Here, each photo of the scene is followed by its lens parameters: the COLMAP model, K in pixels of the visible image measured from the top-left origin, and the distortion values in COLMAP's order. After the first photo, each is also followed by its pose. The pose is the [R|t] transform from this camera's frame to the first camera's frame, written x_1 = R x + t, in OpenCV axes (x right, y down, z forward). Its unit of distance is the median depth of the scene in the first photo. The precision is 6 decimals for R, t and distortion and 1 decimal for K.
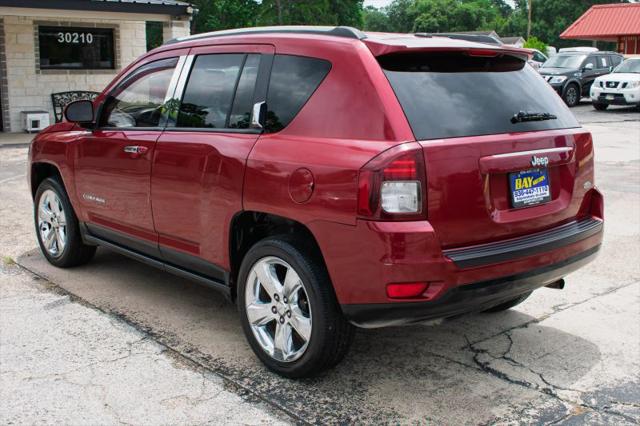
lens RADIAL K [[754.9, 0, 320.0], [0, 754.9, 213.0], [0, 0, 1]] dist [-0.049035, 0.012519]
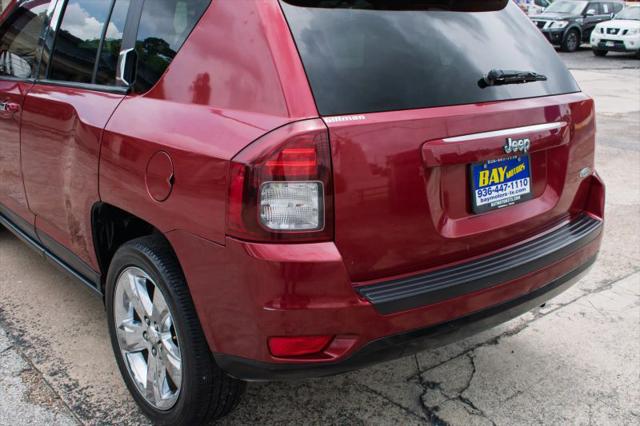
lens RADIAL K [[692.0, 0, 320.0], [0, 692.0, 213.0], [0, 0, 1]] dist [-0.052953, -0.012460]
pose [[0.999560, 0.023671, -0.017899, 0.112763], [-0.021801, 0.994919, 0.098287, -0.057935], [0.020135, -0.097853, 0.994997, 0.329951]]
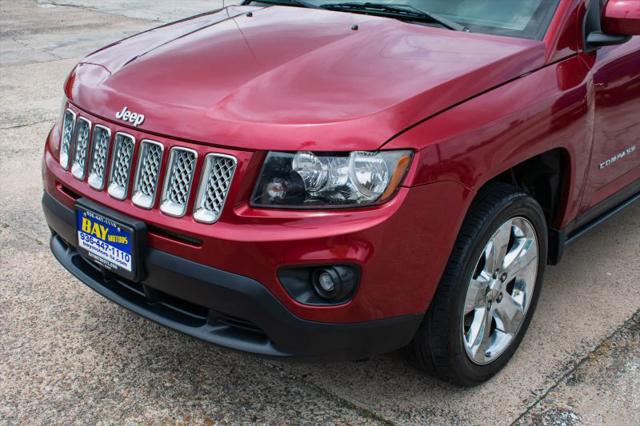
lens RADIAL K [[799.9, 0, 320.0], [0, 799.9, 213.0], [0, 0, 1]] dist [-0.049738, -0.021258]
pose [[-0.118723, -0.352377, 0.928297, -1.114935], [0.175176, 0.912811, 0.368903, -0.321561], [-0.977353, 0.206413, -0.046643, 1.625541]]
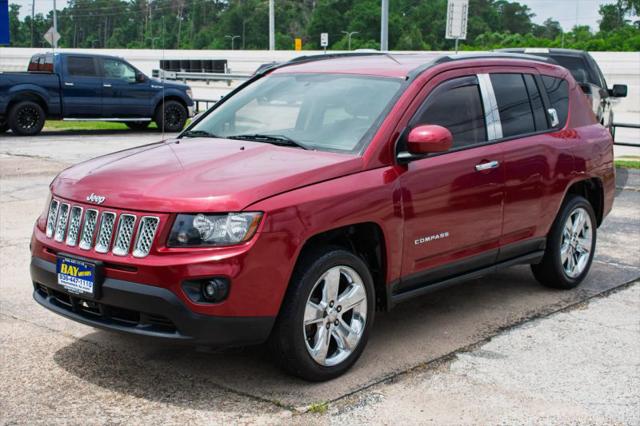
lens RADIAL K [[928.6, 0, 320.0], [0, 928.6, 213.0], [0, 0, 1]] dist [-0.022171, 0.017523]
pose [[-0.140558, -0.158686, 0.977273, -1.680511], [0.169363, 0.968669, 0.181648, -0.333146], [-0.975479, 0.191046, -0.109278, 1.581403]]
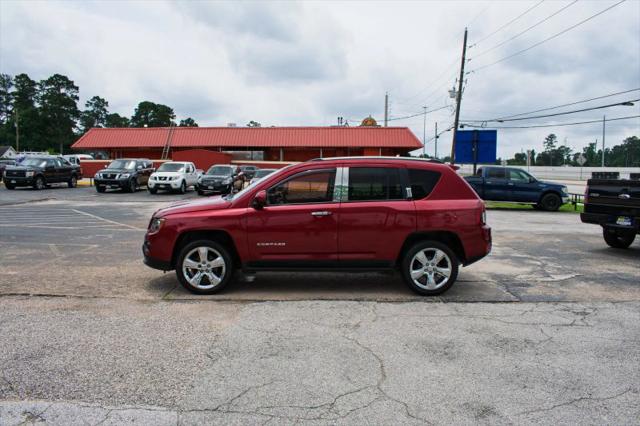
lens RADIAL K [[500.1, 0, 320.0], [0, 500.1, 213.0], [0, 0, 1]] dist [-0.095826, 0.001416]
pose [[0.645264, -0.058980, 0.761680, -1.448847], [0.133869, 0.990318, -0.036725, -0.042745], [-0.752139, 0.125663, 0.646912, 0.168374]]
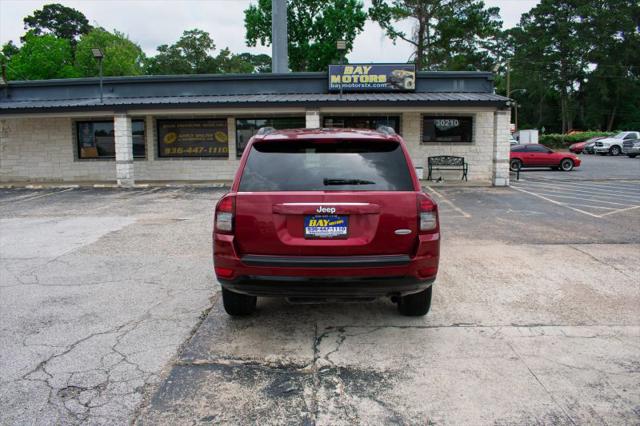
lens RADIAL K [[500.1, 0, 320.0], [0, 500.1, 213.0], [0, 0, 1]] dist [-0.095826, 0.001416]
pose [[0.737056, 0.089303, -0.669906, 0.870750], [-0.117450, 0.993074, 0.003160, -0.057304], [0.665548, 0.076351, 0.742440, 0.196463]]
